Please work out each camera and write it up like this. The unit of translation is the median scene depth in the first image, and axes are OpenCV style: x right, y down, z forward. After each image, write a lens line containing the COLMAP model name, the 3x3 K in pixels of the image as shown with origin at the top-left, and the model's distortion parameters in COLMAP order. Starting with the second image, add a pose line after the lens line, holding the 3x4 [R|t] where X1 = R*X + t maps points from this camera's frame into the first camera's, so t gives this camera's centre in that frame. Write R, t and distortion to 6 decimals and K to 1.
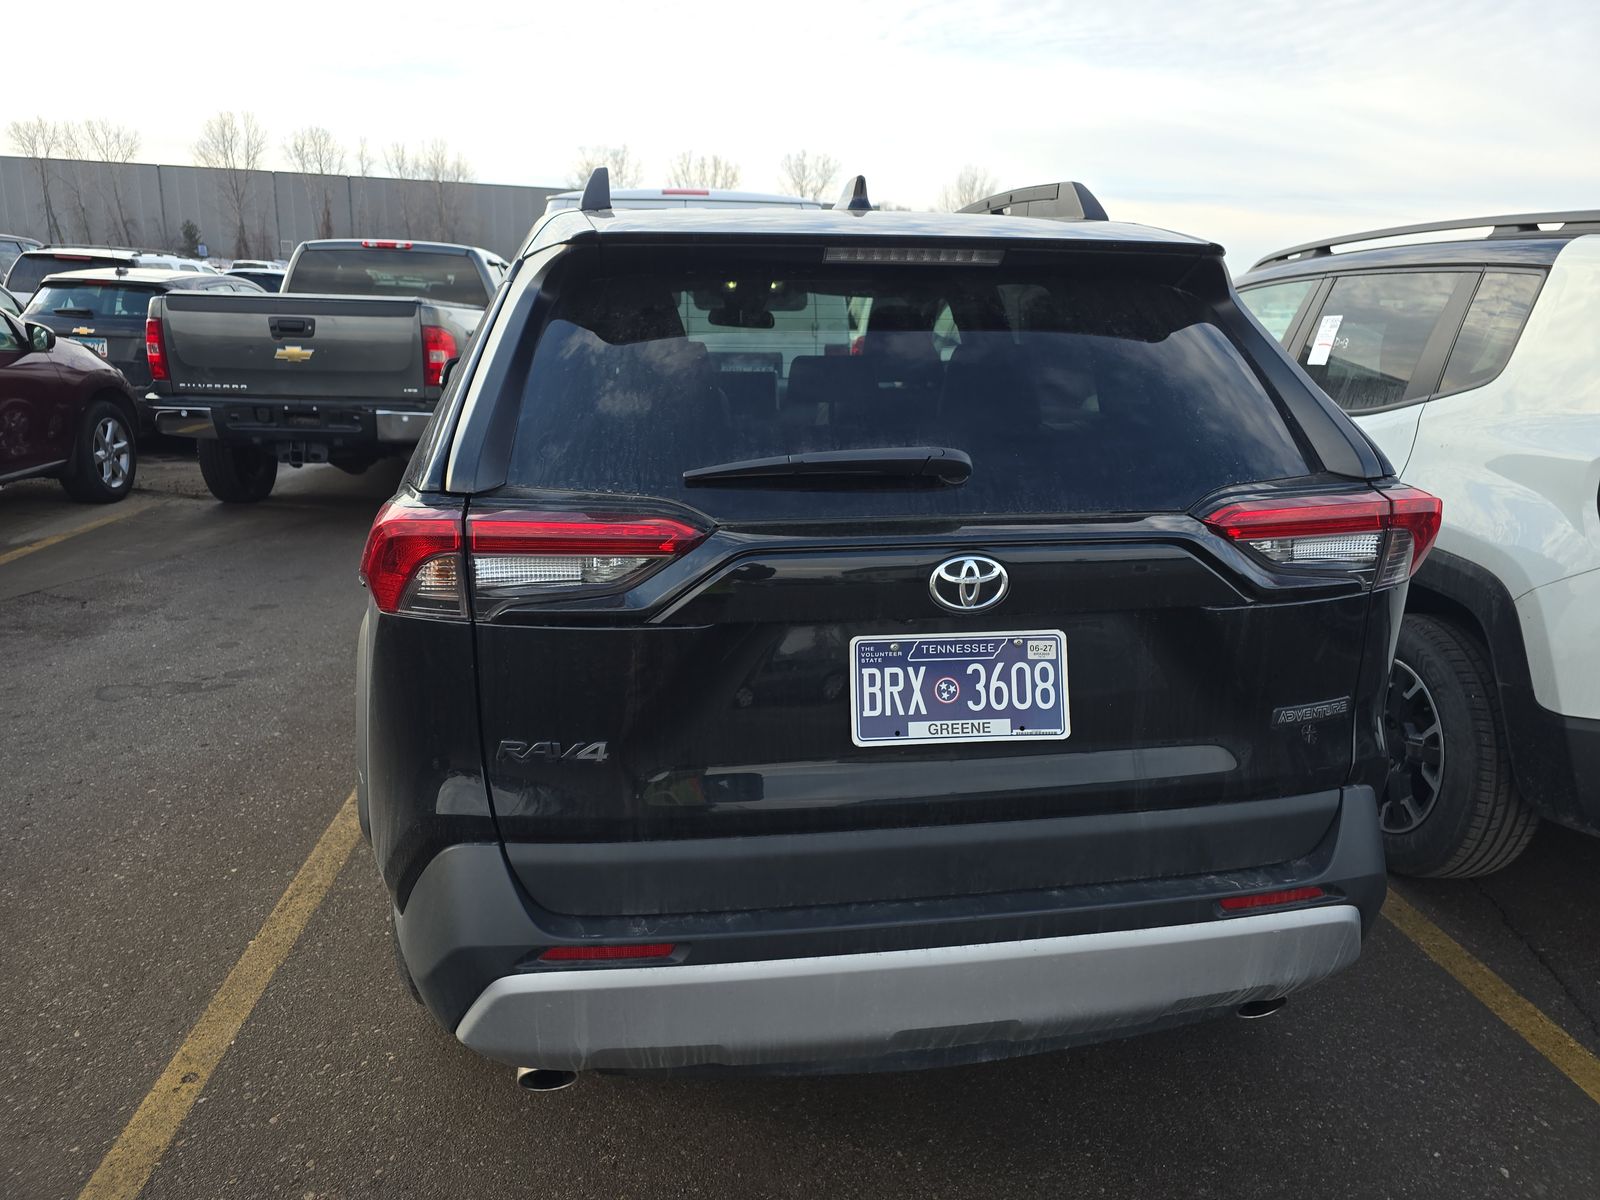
lens RADIAL K [[1124.8, 0, 800.0], [0, 1124.8, 600.0], [0, 0, 1]] dist [0.013989, -0.003967]
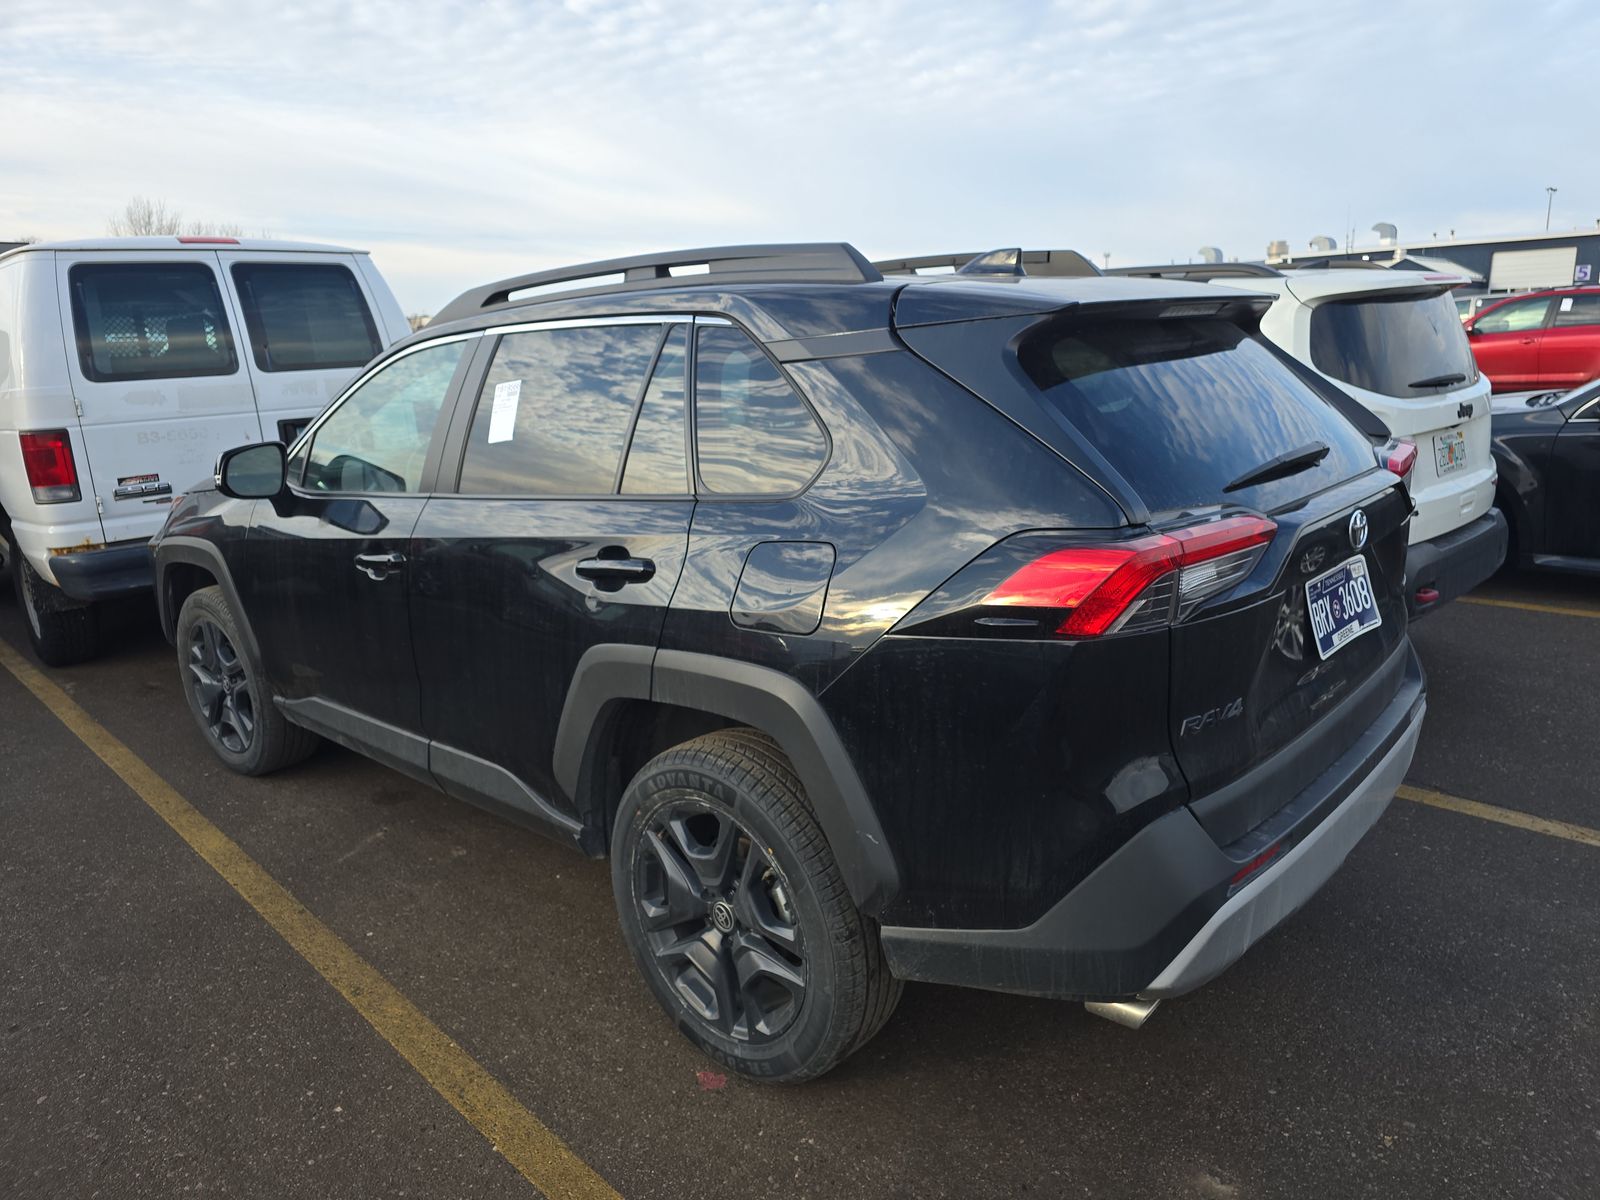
lens RADIAL K [[1105.8, 0, 800.0], [0, 1105.8, 600.0], [0, 0, 1]] dist [0.042099, -0.002347]
pose [[0.775945, -0.196897, 0.599284, -0.050909], [0.212635, 0.976078, 0.045376, -0.005726], [-0.593882, 0.092219, 0.799250, 0.010867]]
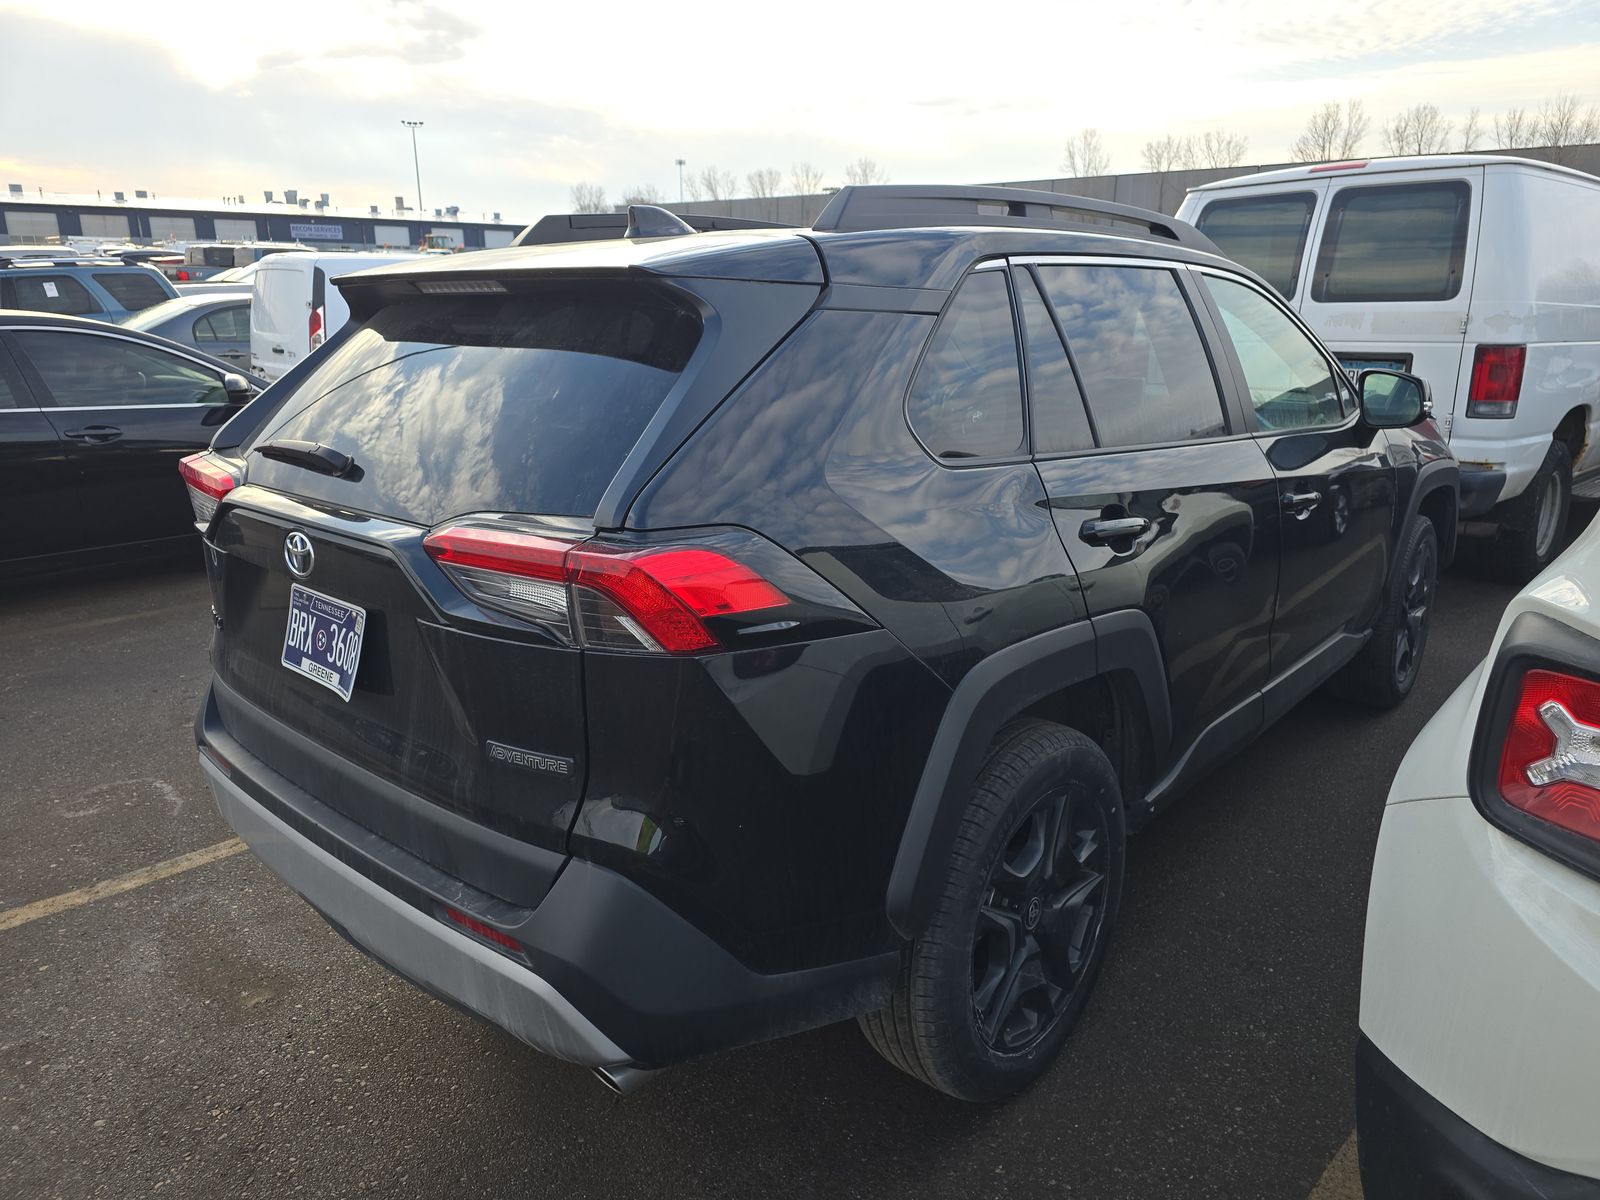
lens RADIAL K [[1124.8, 0, 800.0], [0, 1124.8, 600.0], [0, 0, 1]] dist [0.013989, -0.003967]
pose [[0.616774, 0.184338, -0.765251, 0.056927], [-0.177101, 0.979763, 0.093272, -0.007041], [0.766959, 0.077999, 0.636938, 0.024698]]
